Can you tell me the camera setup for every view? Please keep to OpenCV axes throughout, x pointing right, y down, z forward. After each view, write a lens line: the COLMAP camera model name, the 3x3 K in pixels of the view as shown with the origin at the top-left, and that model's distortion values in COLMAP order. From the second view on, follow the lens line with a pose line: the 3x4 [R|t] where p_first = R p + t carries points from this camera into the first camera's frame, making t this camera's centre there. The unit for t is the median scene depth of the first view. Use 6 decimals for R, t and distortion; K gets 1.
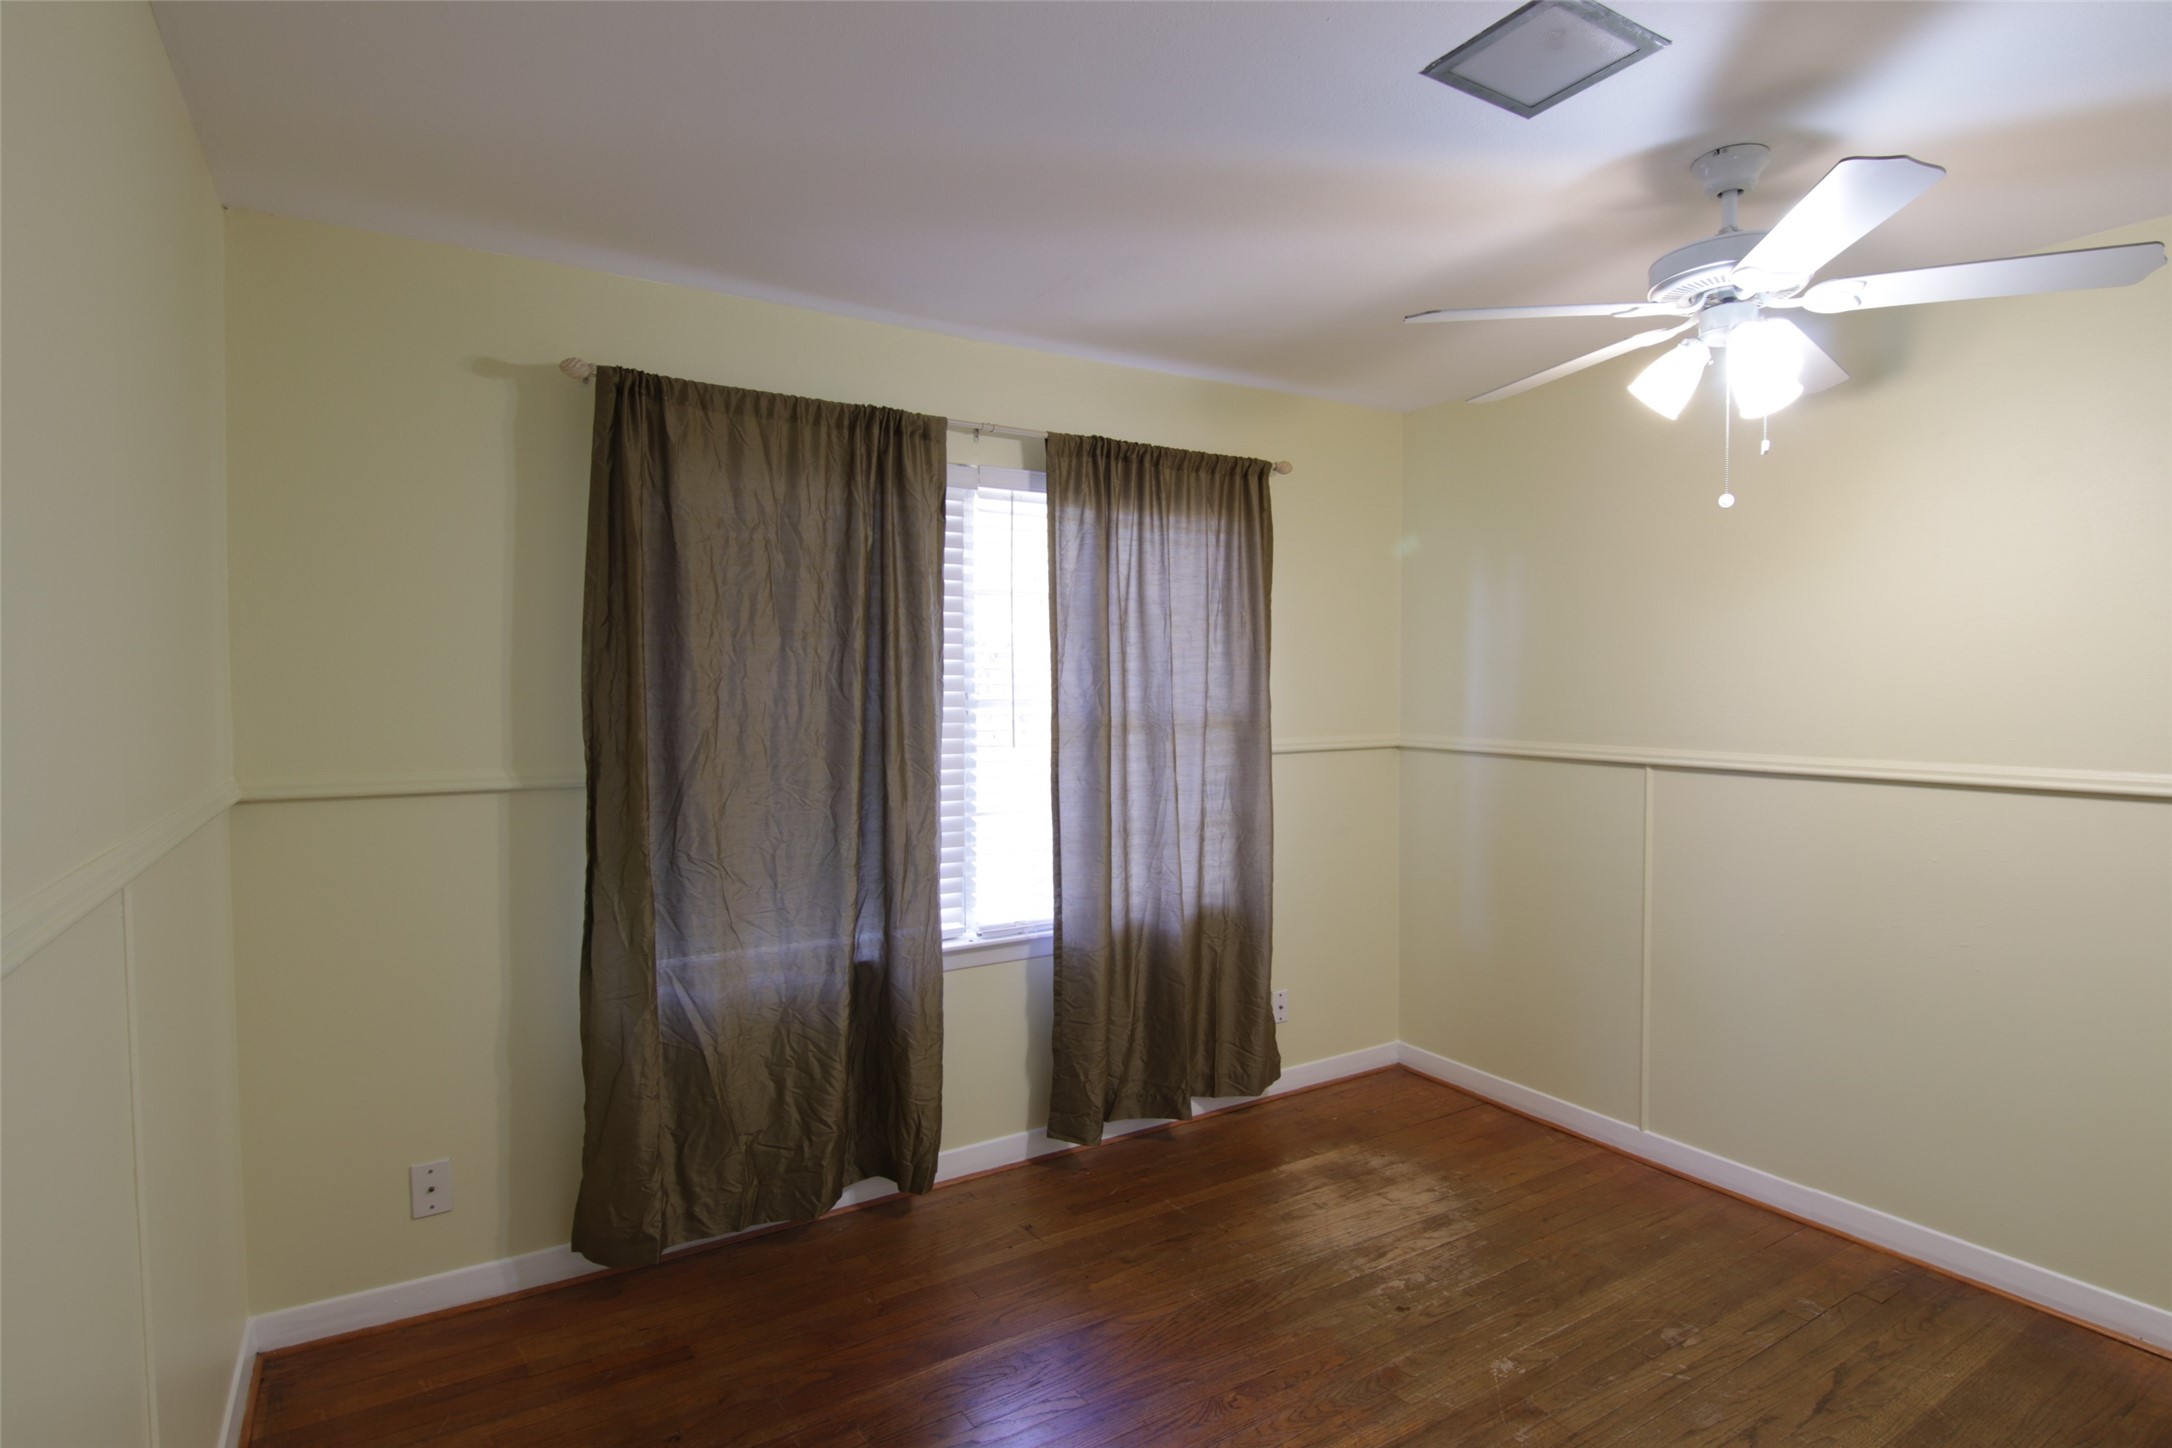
lens RADIAL K [[1108.4, 0, 1077.5], [0, 1108.4, 715.6], [0, 0, 1]] dist [0.000897, -0.013844]
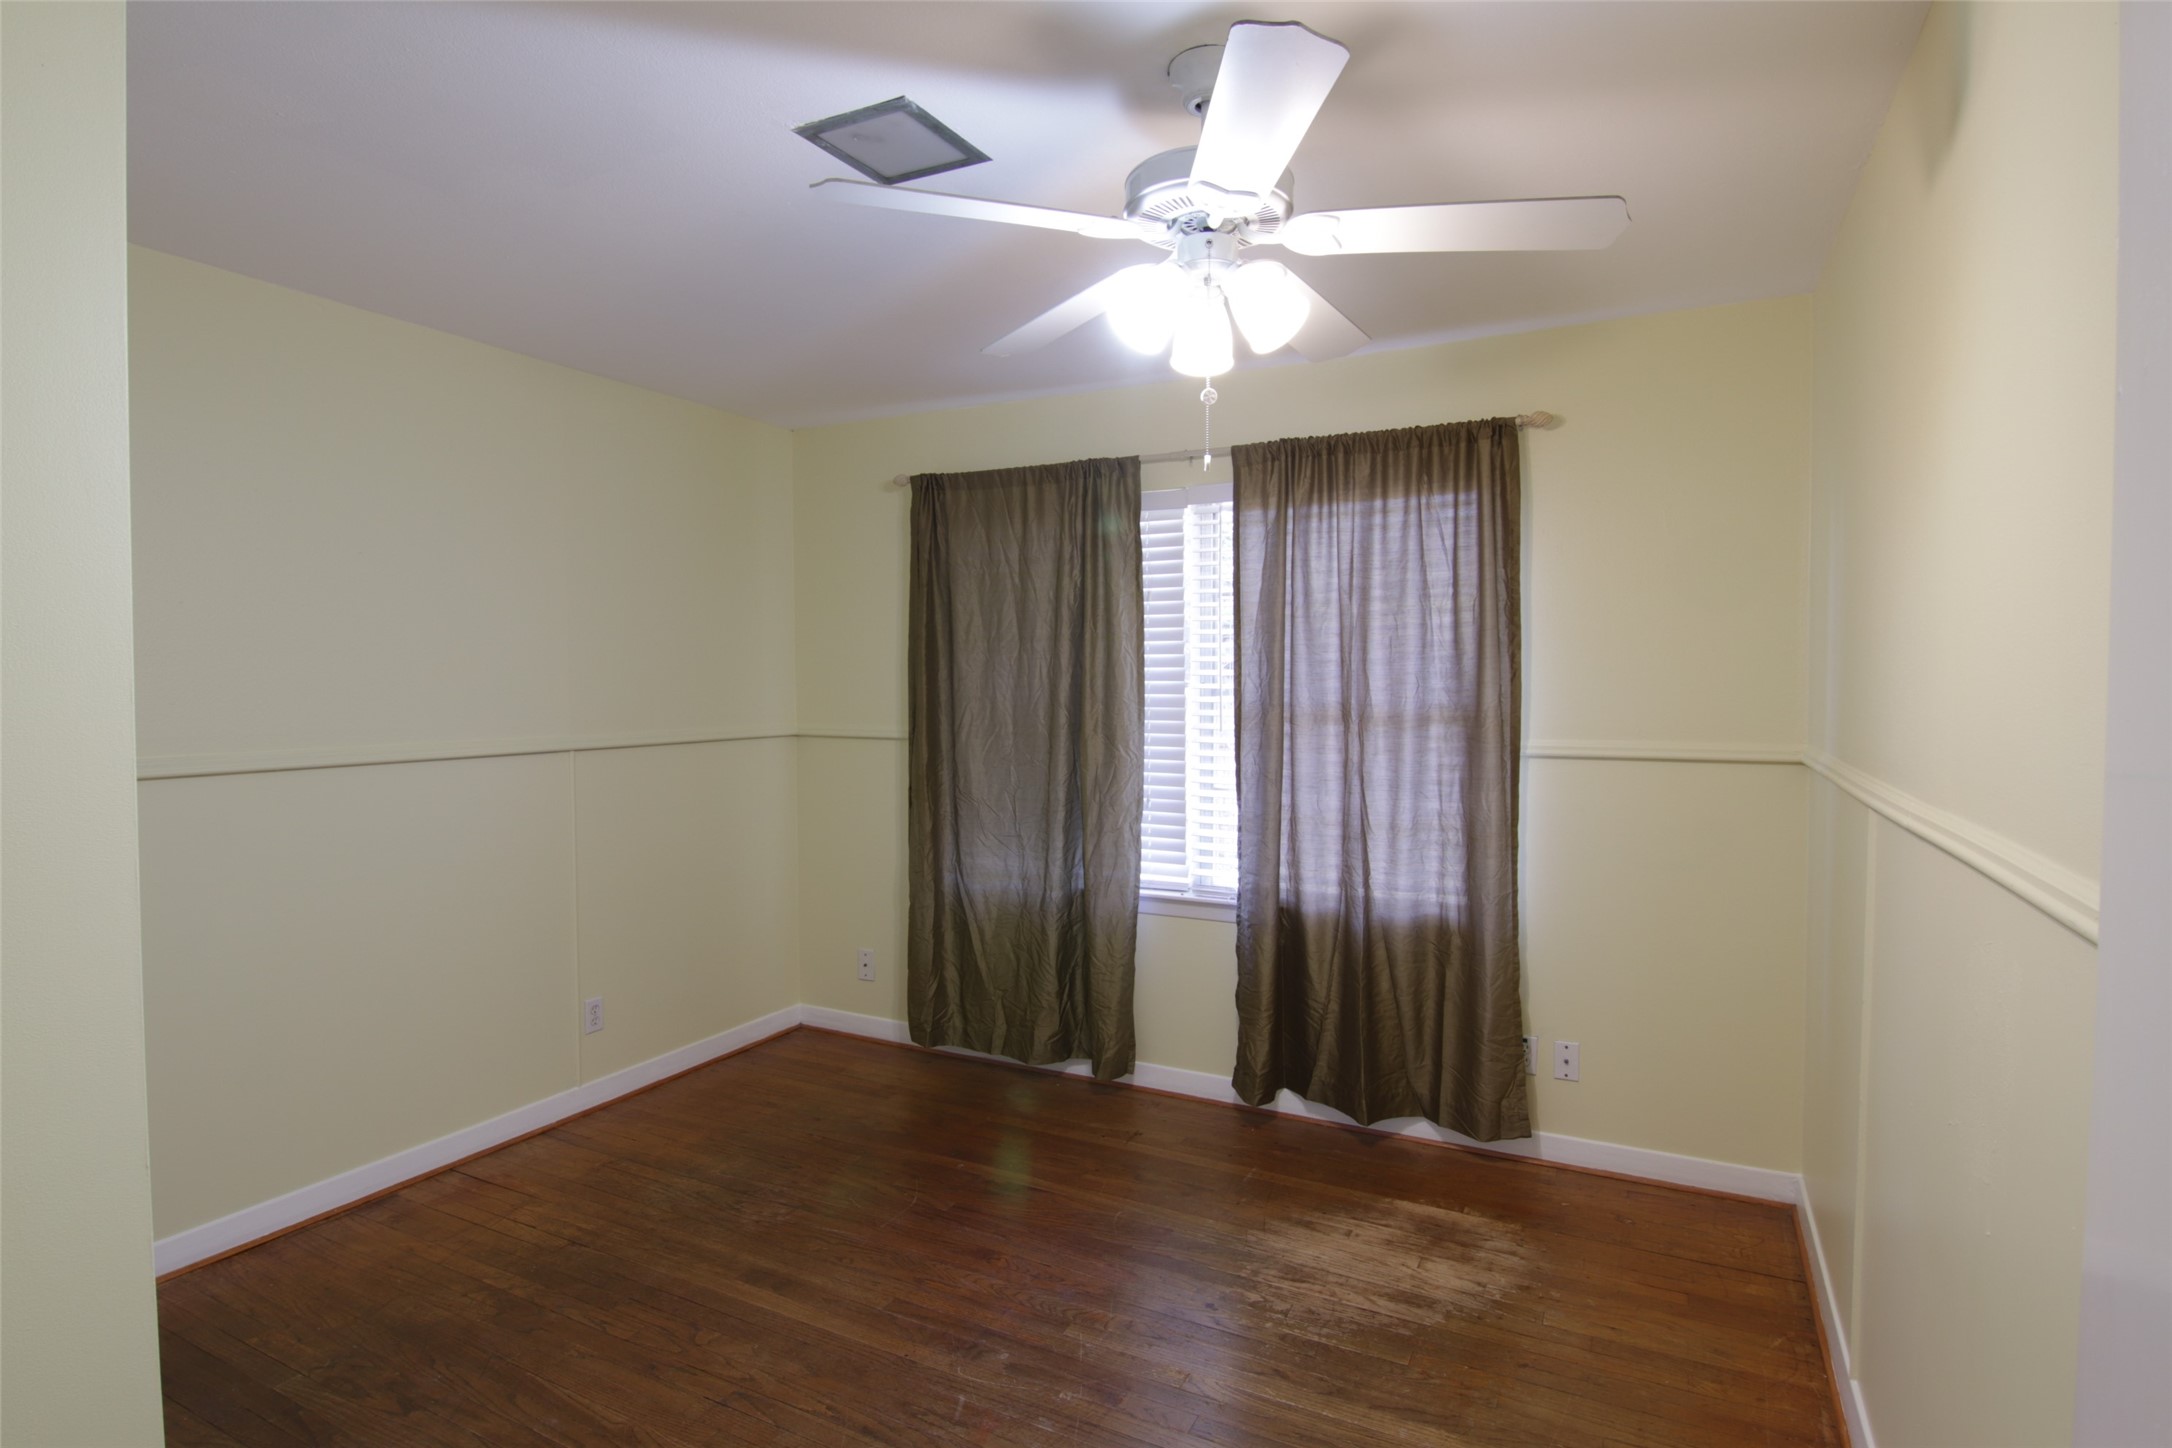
lens RADIAL K [[1111.8, 0, 1091.2], [0, 1111.8, 714.0], [0, 0, 1]] dist [-0.016320, -0.000651]
pose [[0.517144, 0.029935, -0.855375, 0.857478], [-0.028225, 0.999441, 0.017913, -0.005019], [0.855433, 0.014879, 0.517700, 0.313643]]
